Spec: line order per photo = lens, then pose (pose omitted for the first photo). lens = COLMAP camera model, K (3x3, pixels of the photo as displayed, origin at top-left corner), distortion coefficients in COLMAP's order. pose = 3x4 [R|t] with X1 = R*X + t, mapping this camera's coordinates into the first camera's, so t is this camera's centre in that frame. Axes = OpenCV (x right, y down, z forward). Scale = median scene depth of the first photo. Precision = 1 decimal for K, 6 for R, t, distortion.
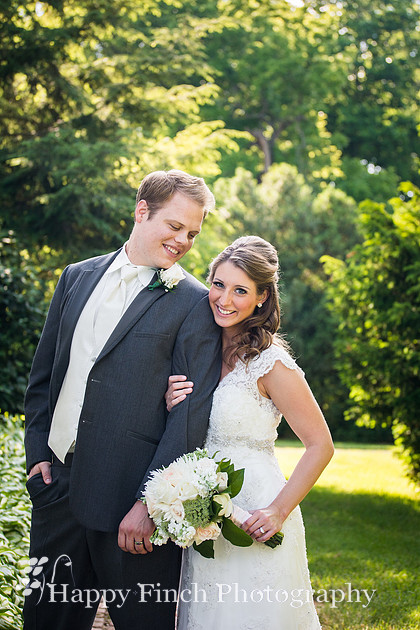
lens RADIAL K [[1249.0, 0, 204.0], [0, 1249.0, 333.3], [0, 0, 1]] dist [-0.303949, 0.000000]
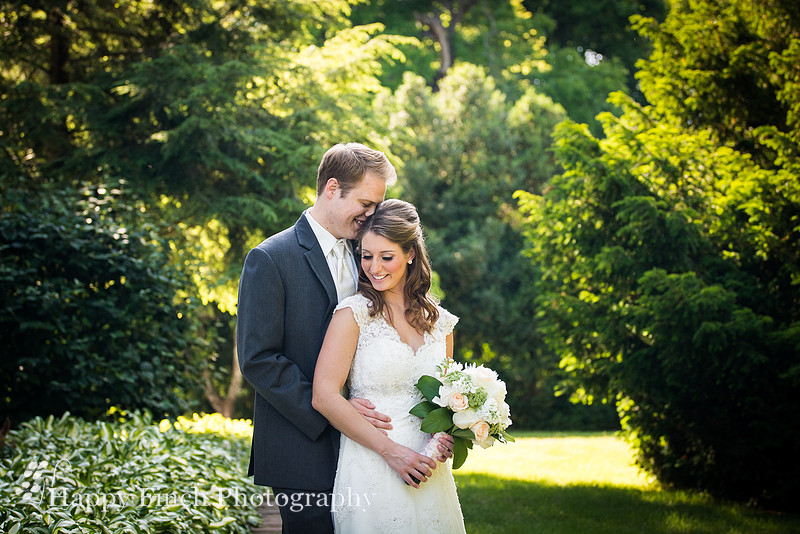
lens RADIAL K [[1788.7, 0, 382.0], [0, 1788.7, 307.9], [0, 0, 1]] dist [-0.172640, 0.000000]
pose [[0.998738, -0.049886, 0.005737, -0.000228], [0.049841, 0.998727, 0.007817, -0.001006], [-0.006119, -0.007521, 0.999953, -0.136251]]
